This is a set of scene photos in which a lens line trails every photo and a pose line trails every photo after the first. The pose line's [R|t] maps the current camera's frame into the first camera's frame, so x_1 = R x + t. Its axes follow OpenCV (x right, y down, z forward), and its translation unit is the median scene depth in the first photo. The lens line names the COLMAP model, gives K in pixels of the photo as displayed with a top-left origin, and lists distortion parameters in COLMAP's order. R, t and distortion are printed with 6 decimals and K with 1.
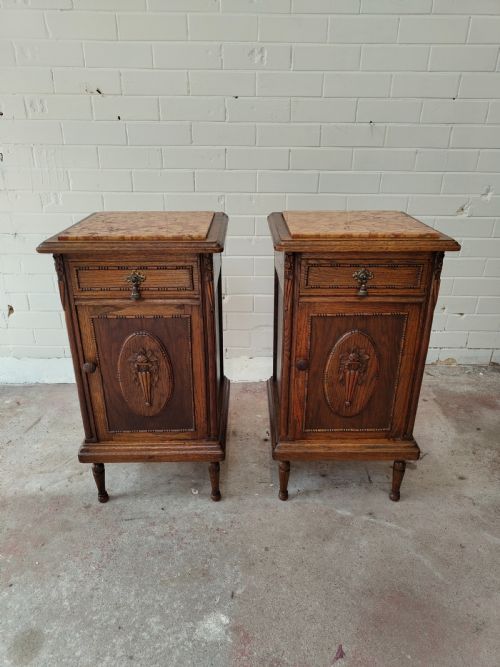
lens RADIAL K [[463.0, 0, 250.0], [0, 463.0, 340.6], [0, 0, 1]] dist [0.006942, 0.001461]
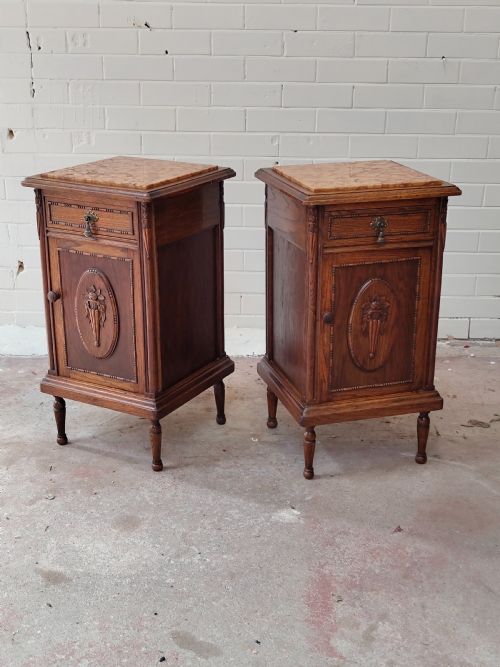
lens RADIAL K [[911.2, 0, 251.4], [0, 911.2, 342.3], [0, 0, 1]] dist [0.165268, -0.624767]
pose [[0.999858, 0.008704, -0.014454, -0.086992], [-0.009657, 0.997691, -0.067225, 0.219326], [0.013836, 0.067355, 0.997633, -0.798754]]
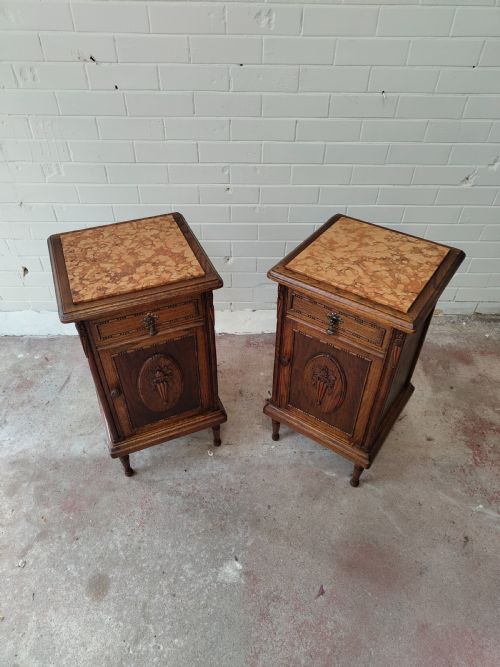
lens RADIAL K [[462.0, 0, 249.5], [0, 462.0, 342.2], [0, 0, 1]] dist [0.011025, 0.001278]
pose [[0.999973, -0.001762, 0.007148, -0.020492], [-0.000582, 0.949002, 0.315269, -0.296962], [-0.007339, -0.315264, 0.948976, -0.060154]]
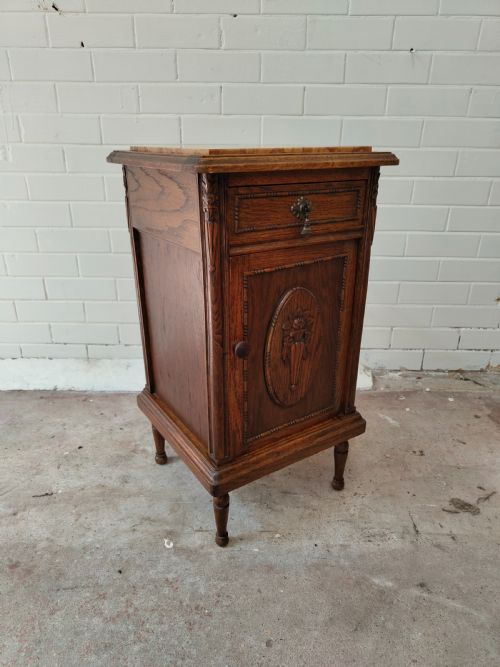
lens RADIAL K [[468.0, 0, 249.0], [0, 468.0, 342.3], [0, 0, 1]] dist [0.004186, 0.000353]
pose [[0.999818, 0.008158, -0.017237, 0.011869], [-0.008475, 0.999795, -0.018410, 0.026189], [0.017084, 0.018553, 0.999682, 0.246643]]
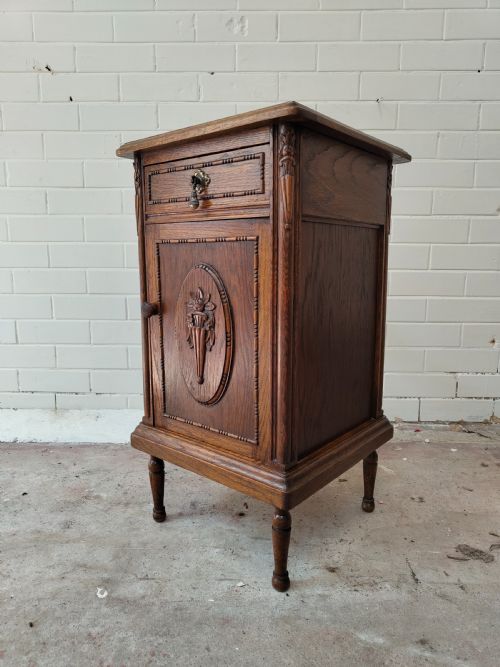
lens RADIAL K [[465.1, 0, 253.1], [0, 465.1, 337.0], [0, 0, 1]] dist [0.005122, 0.000769]
pose [[0.999523, 0.000400, -0.030885, 0.070917], [-0.008528, 0.964626, -0.263483, 0.151481], [0.029687, 0.263620, 0.964170, 0.332064]]
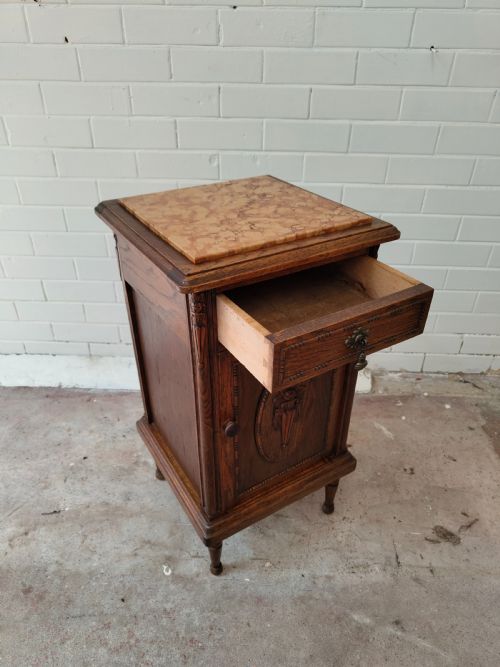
lens RADIAL K [[469.7, 0, 249.0], [0, 469.7, 344.0], [0, 0, 1]] dist [0.001838, 0.000129]
pose [[0.998979, 0.026301, -0.036720, 0.030843], [-0.020515, 0.988487, 0.149911, -0.145140], [0.040240, -0.149004, 0.988017, 0.255030]]
